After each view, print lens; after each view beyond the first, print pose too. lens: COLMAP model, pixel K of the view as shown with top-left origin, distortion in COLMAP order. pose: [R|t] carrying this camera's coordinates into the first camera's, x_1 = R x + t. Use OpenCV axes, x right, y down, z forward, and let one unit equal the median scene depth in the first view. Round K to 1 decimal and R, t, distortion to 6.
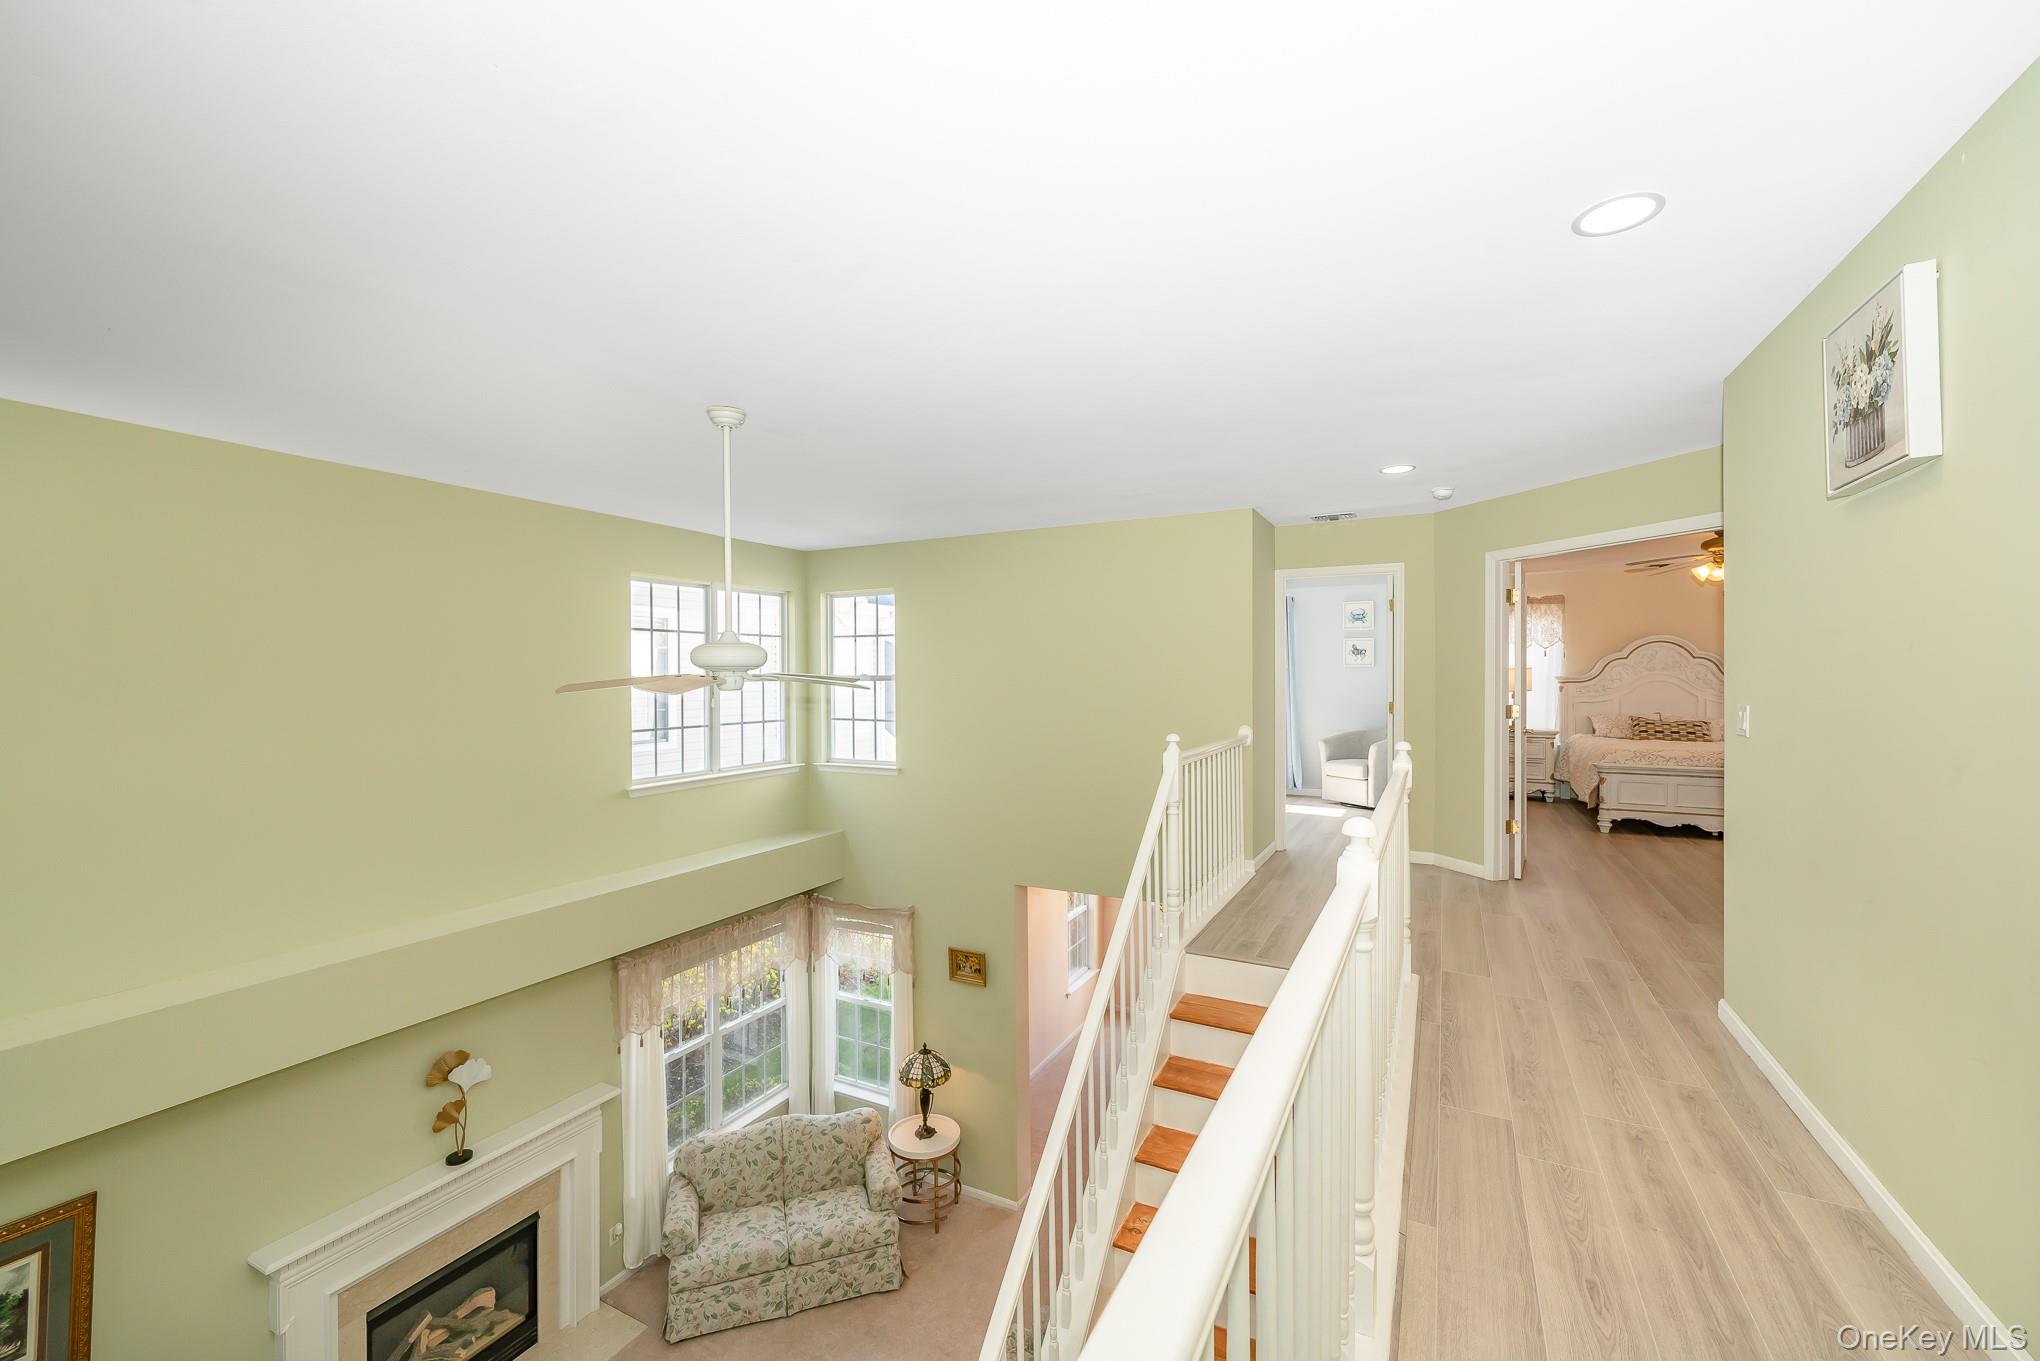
lens RADIAL K [[882.4, 0, 1020.0], [0, 882.4, 680.5], [0, 0, 1]] dist [0.001356, 0.000405]
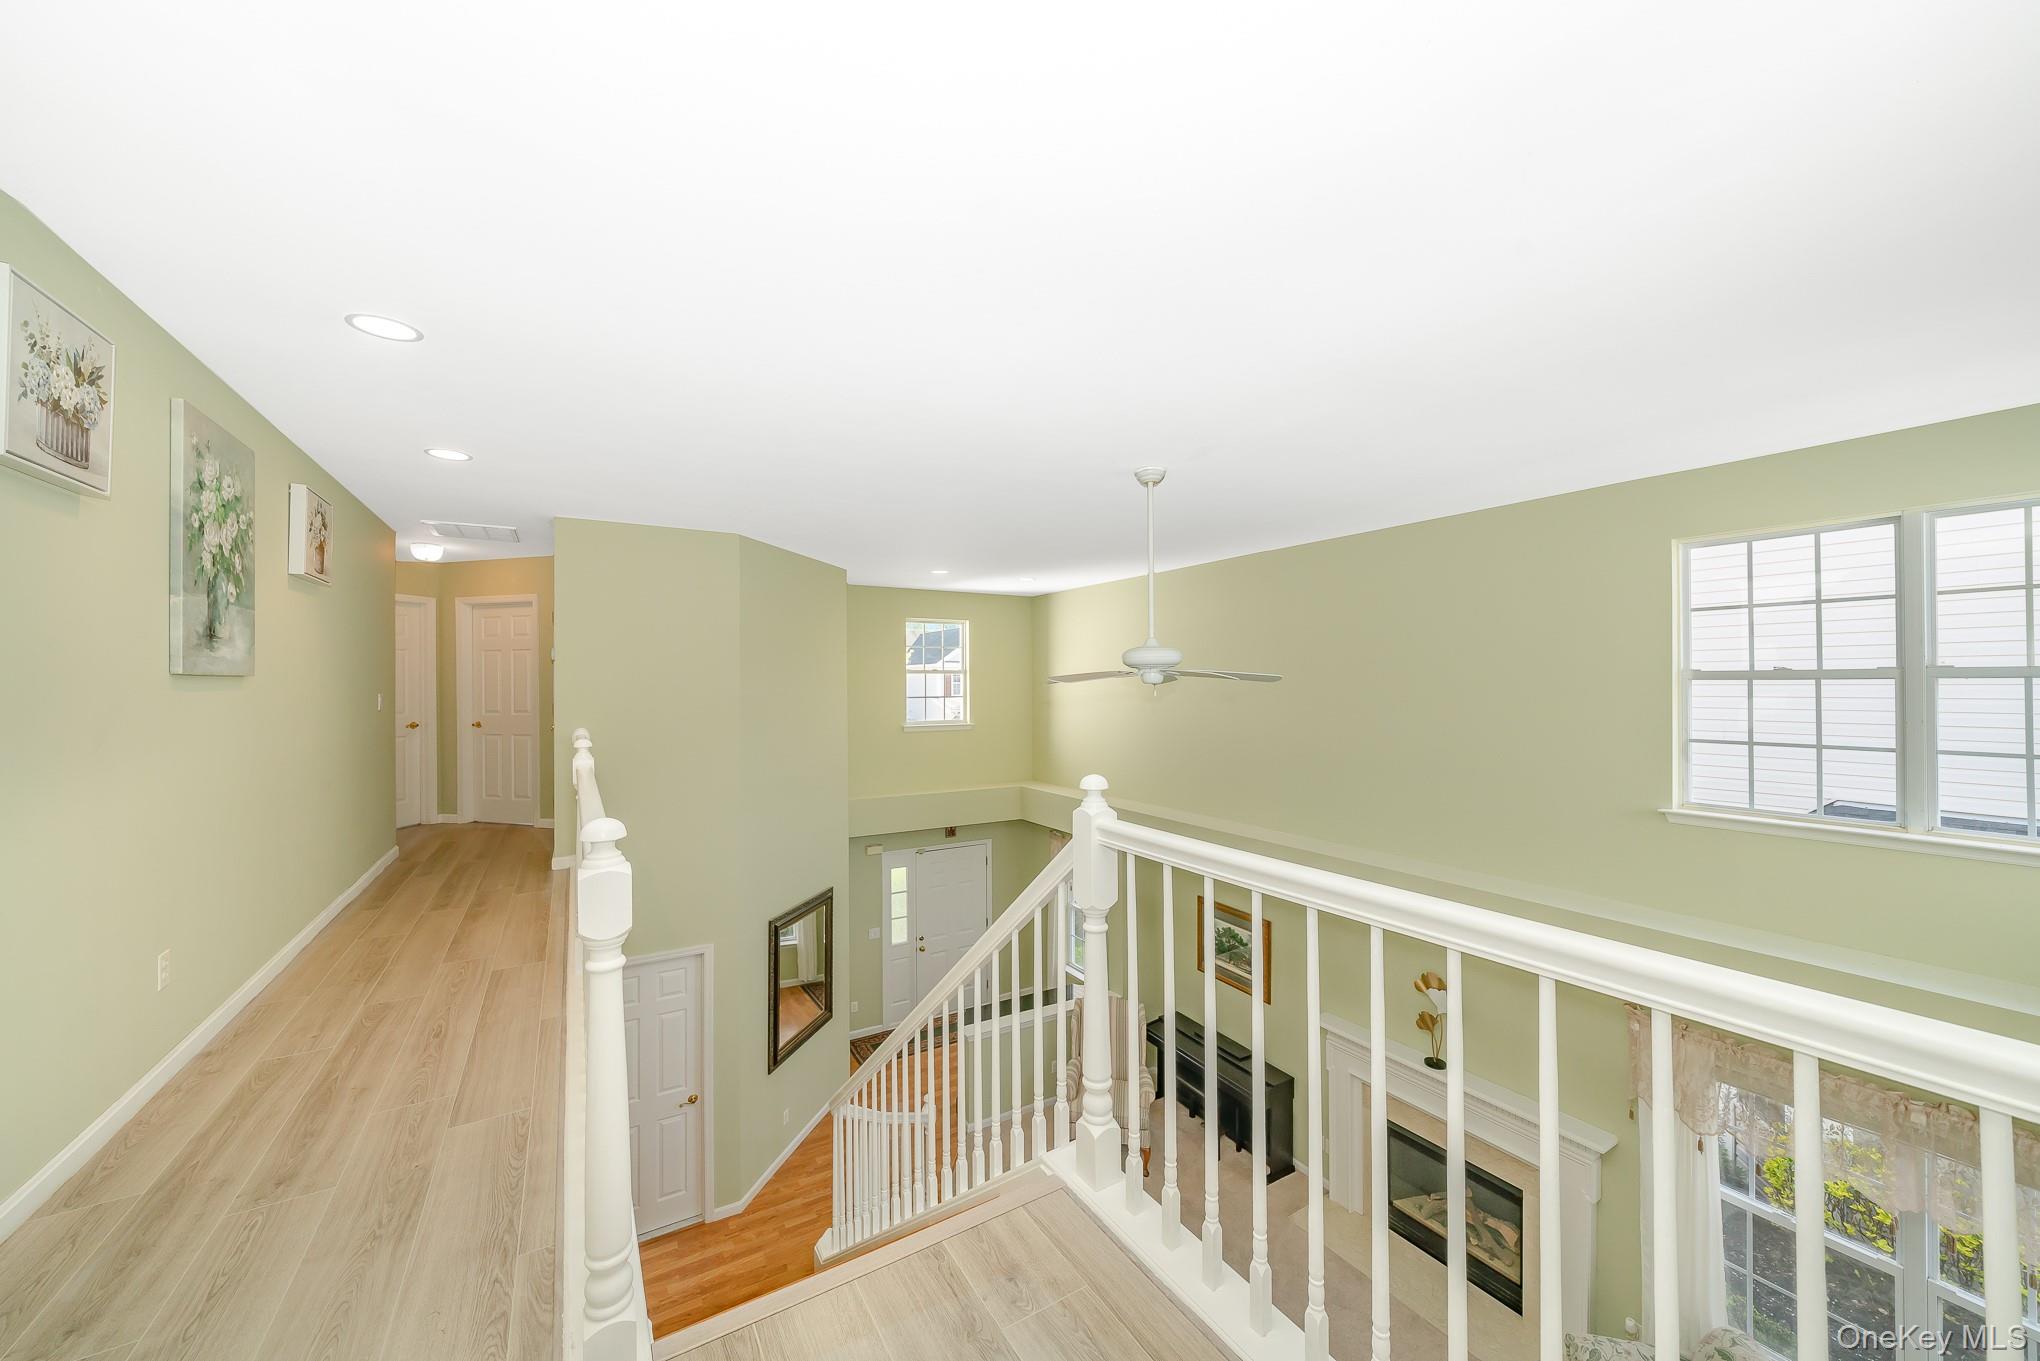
lens RADIAL K [[719.7, 0, 1081.4], [0, 719.7, 677.2], [0, 0, 1]] dist [-0.001299, -0.000276]
pose [[-0.485547, 0.001271, -0.874210, 0.425463], [-0.001394, 0.999997, 0.002228, 0.000785], [0.874209, 0.002300, -0.485543, 0.932730]]
